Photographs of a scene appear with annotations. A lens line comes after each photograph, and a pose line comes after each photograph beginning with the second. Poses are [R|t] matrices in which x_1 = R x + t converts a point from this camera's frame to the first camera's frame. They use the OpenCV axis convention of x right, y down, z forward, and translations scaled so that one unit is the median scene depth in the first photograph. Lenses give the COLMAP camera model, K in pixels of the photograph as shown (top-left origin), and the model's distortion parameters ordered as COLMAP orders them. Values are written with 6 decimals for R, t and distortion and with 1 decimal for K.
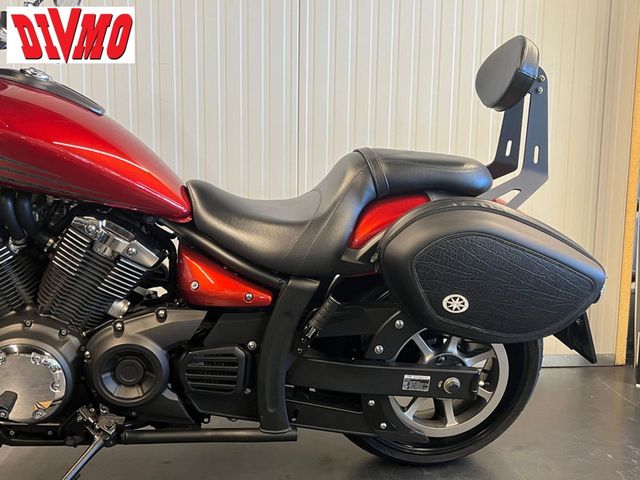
lens RADIAL K [[671.2, 0, 320.0], [0, 671.2, 240.0], [0, 0, 1]] dist [0.134428, -0.349386]
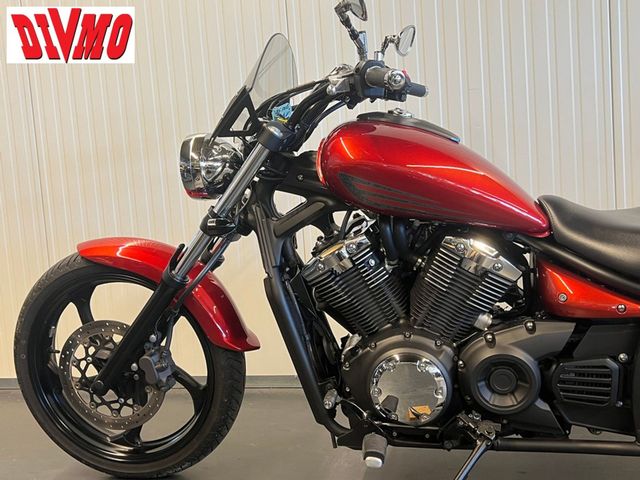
lens RADIAL K [[671.2, 0, 320.0], [0, 671.2, 240.0], [0, 0, 1]] dist [0.134428, -0.349386]
pose [[0.936269, -0.055494, -0.346873, -0.165132], [0.045497, 0.998283, -0.036906, 0.001235], [0.348326, 0.018773, 0.937186, -0.090880]]
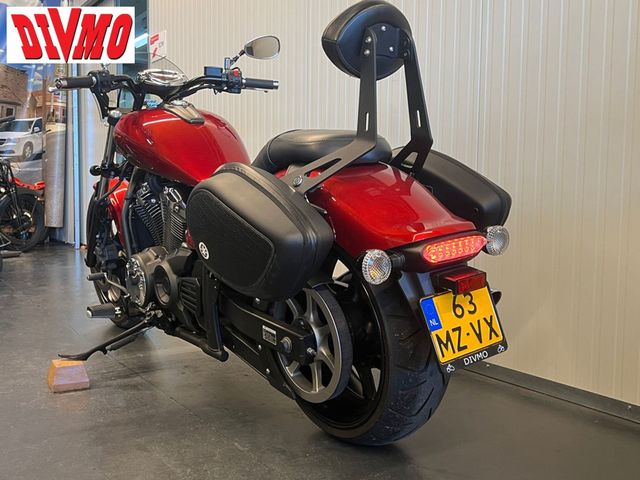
lens RADIAL K [[671.2, 0, 320.0], [0, 671.2, 240.0], [0, 0, 1]] dist [0.134428, -0.349386]
pose [[0.465504, 0.059610, -0.883036, 1.215175], [-0.111586, 0.993721, 0.008258, 0.037925], [0.877983, 0.094690, 0.469233, 0.559784]]
